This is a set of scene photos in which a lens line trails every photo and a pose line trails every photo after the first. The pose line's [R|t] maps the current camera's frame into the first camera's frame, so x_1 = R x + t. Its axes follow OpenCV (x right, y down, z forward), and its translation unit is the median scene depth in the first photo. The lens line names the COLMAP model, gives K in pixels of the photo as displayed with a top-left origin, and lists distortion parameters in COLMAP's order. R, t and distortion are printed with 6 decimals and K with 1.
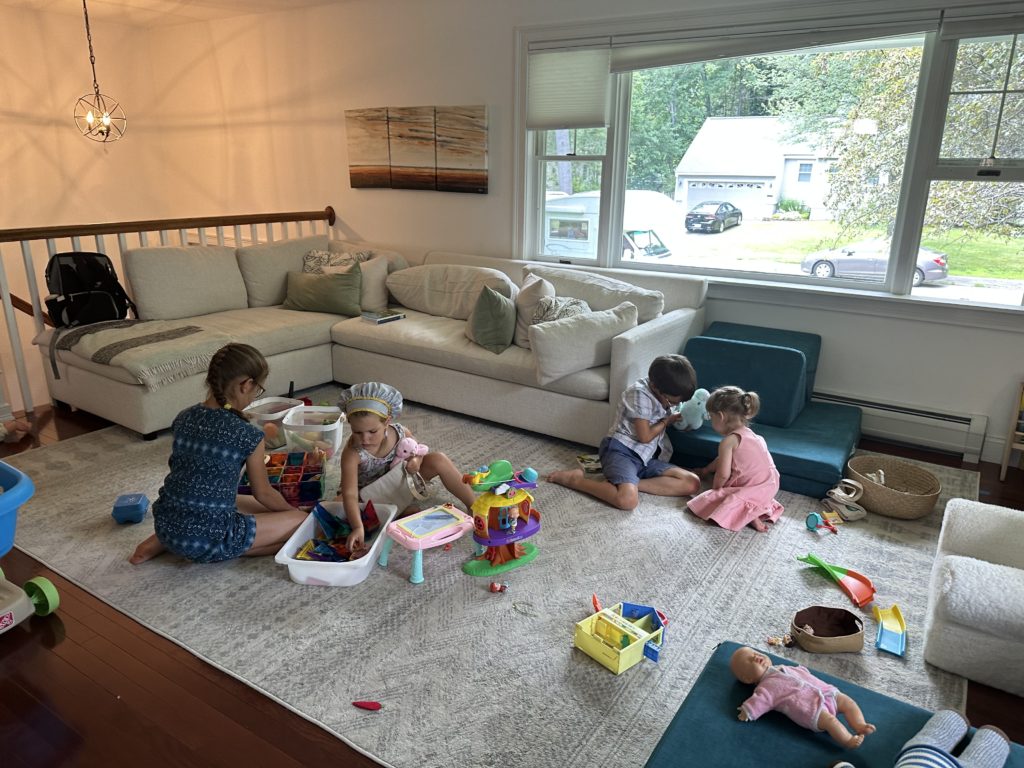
lens RADIAL K [[703.7, 0, 511.2], [0, 703.7, 403.7], [0, 0, 1]] dist [-0.003571, -0.040936]
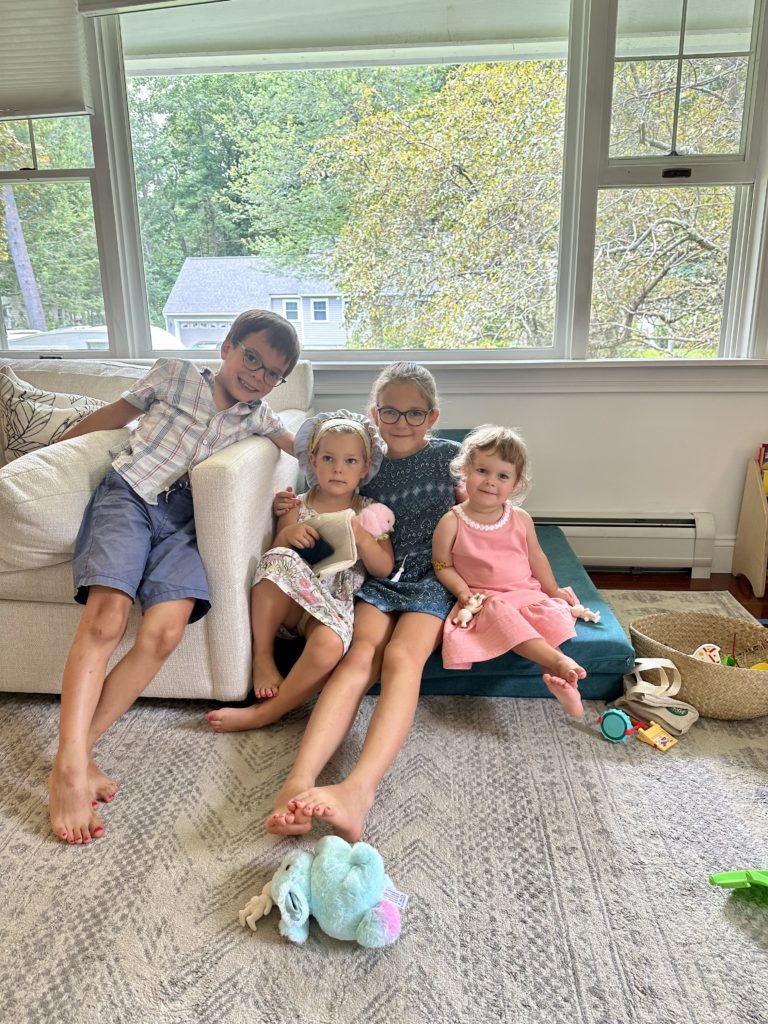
lens RADIAL K [[735.7, 0, 384.0], [0, 735.7, 512.0], [0, 0, 1]] dist [0.006626, -0.033498]
pose [[0.876297, -0.156721, 0.455568, 0.023981], [0.181701, 0.983290, -0.011244, -0.028356], [-0.446193, 0.092630, 0.890130, 0.366113]]
